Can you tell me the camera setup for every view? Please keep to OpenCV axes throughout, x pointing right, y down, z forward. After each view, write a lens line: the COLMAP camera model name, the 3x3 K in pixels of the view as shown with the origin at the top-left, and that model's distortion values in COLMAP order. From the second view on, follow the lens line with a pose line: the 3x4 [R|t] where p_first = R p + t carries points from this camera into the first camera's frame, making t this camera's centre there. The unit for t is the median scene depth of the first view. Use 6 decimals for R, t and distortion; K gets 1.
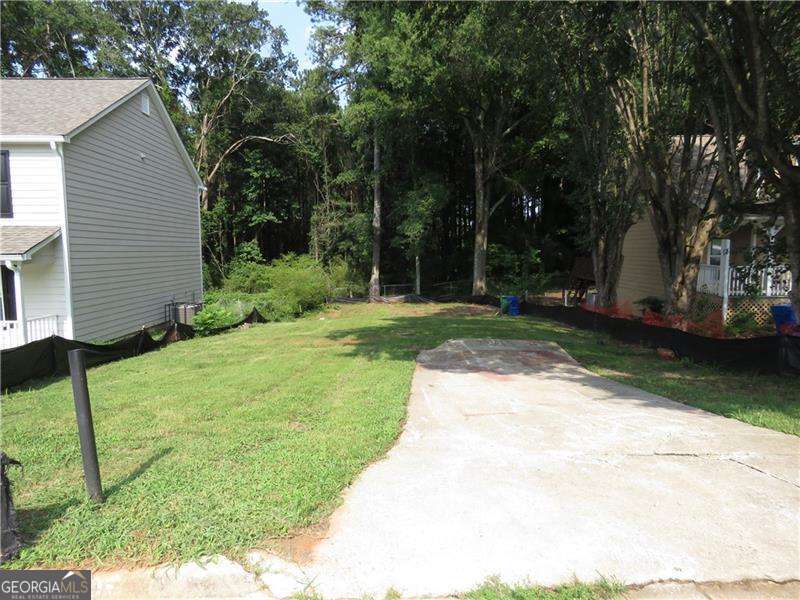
lens RADIAL K [[505.2, 0, 399.8], [0, 505.2, 300.9], [0, 0, 1]] dist [-0.007738, -0.001528]
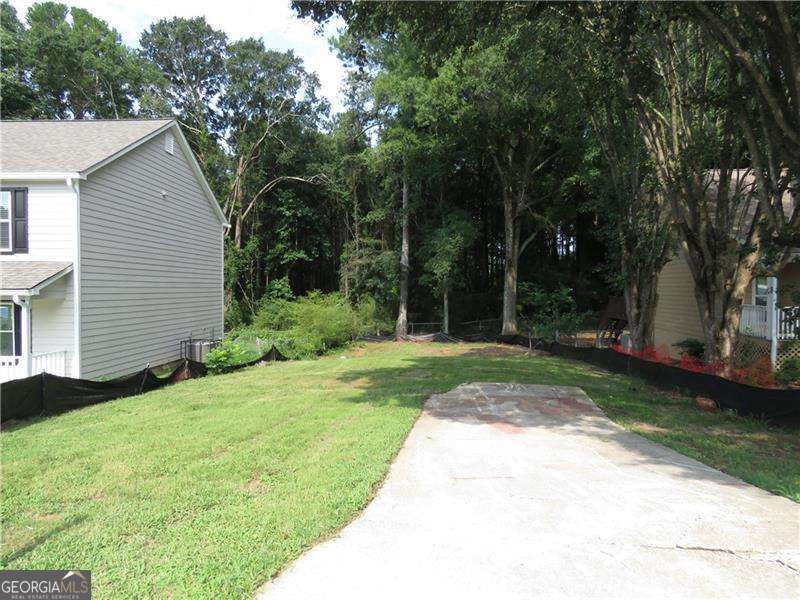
lens RADIAL K [[505.2, 0, 399.7], [0, 505.2, 301.6], [0, 0, 1]] dist [-0.007738, -0.001528]
pose [[0.997584, 0.007092, -0.069113, 0.014487], [-0.012170, 0.997233, -0.073332, -0.001283], [0.068402, 0.073996, 0.994910, 0.018892]]
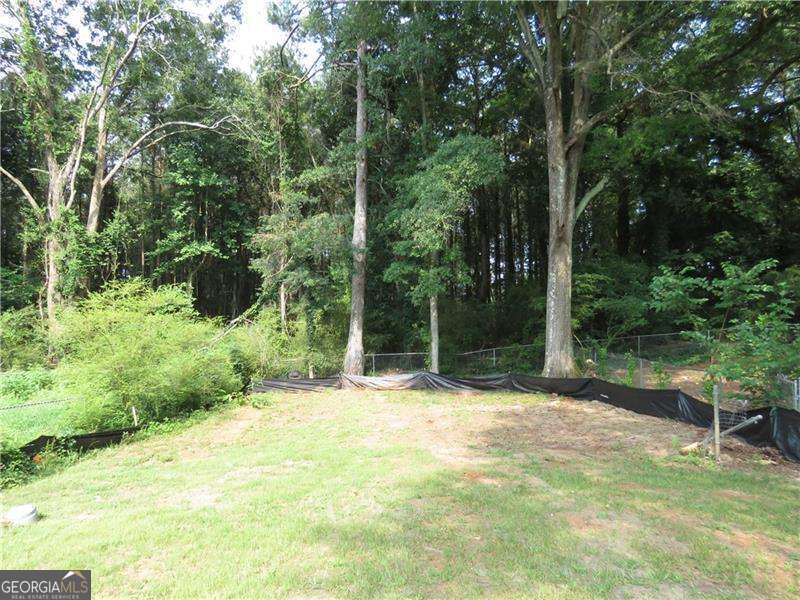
lens RADIAL K [[505.2, 0, 397.9], [0, 505.2, 300.2], [0, 0, 1]] dist [-0.007738, -0.001528]
pose [[0.999613, 0.002163, -0.027750, 0.013001], [-0.005778, 0.991386, -0.130844, -0.019376], [0.027228, 0.130954, 0.991014, 0.500862]]
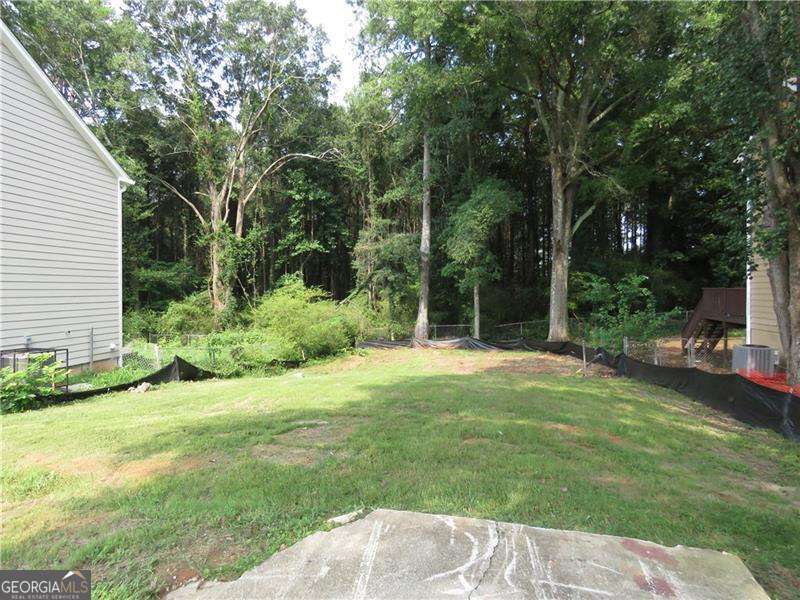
lens RADIAL K [[505.2, 0, 399.7], [0, 505.2, 302.7], [0, 0, 1]] dist [-0.007738, -0.001528]
pose [[0.984210, 0.009066, -0.176775, 0.060686], [-0.022291, 0.997085, -0.072972, -0.008664], [0.175598, 0.075760, 0.981543, 0.237379]]
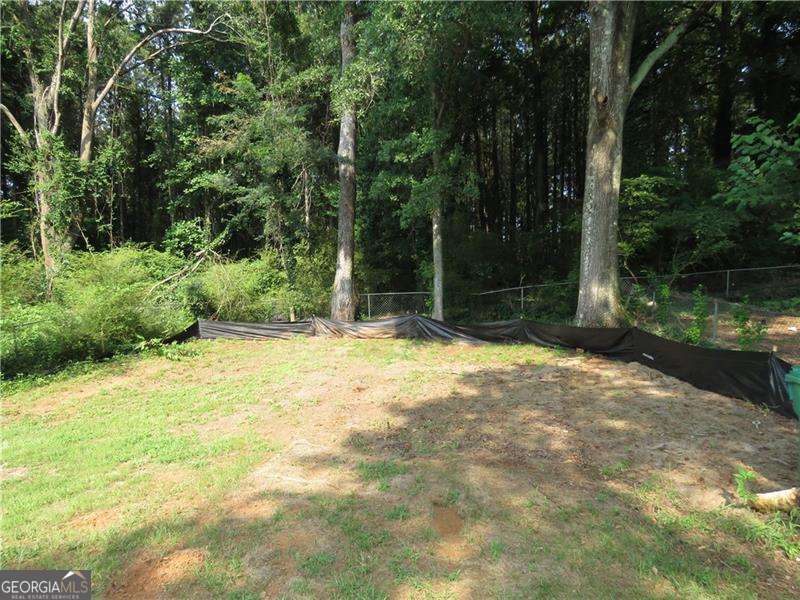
lens RADIAL K [[505.2, 0, 398.1], [0, 505.2, 300.3], [0, 0, 1]] dist [-0.007738, -0.001528]
pose [[0.981948, 0.011014, -0.188829, 0.088328], [-0.015000, 0.999694, -0.019693, -0.018677], [0.188554, 0.022170, 0.981813, 0.635282]]
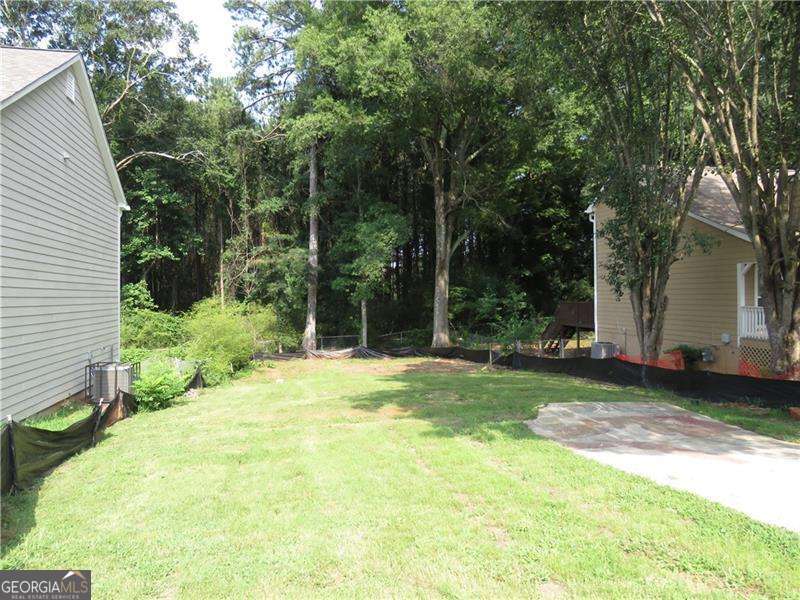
lens RADIAL K [[585.3, 0, 397.6], [0, 585.3, 299.4], [0, 0, 1]] dist [-0.000396, -0.000640]
pose [[0.983337, 0.000428, 0.181793, -0.090340], [0.016971, 0.995415, -0.094138, -0.000265], [-0.181000, 0.095654, 0.978820, 0.057219]]
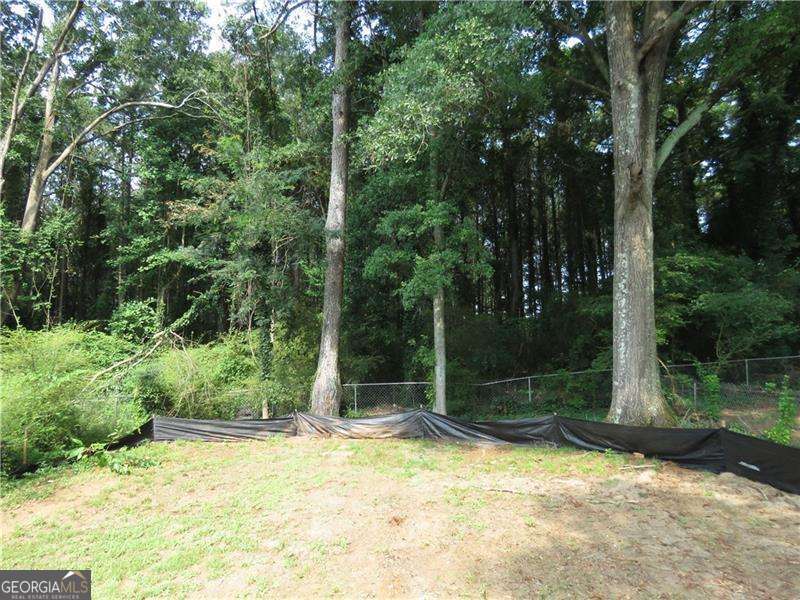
lens RADIAL K [[505.2, 0, 397.7], [0, 505.2, 302.0], [0, 0, 1]] dist [-0.007738, -0.001528]
pose [[0.995712, -0.003548, -0.092438, 0.042553], [-0.014229, 0.981499, -0.190938, -0.021516], [0.091405, 0.191435, 0.977240, 0.684281]]
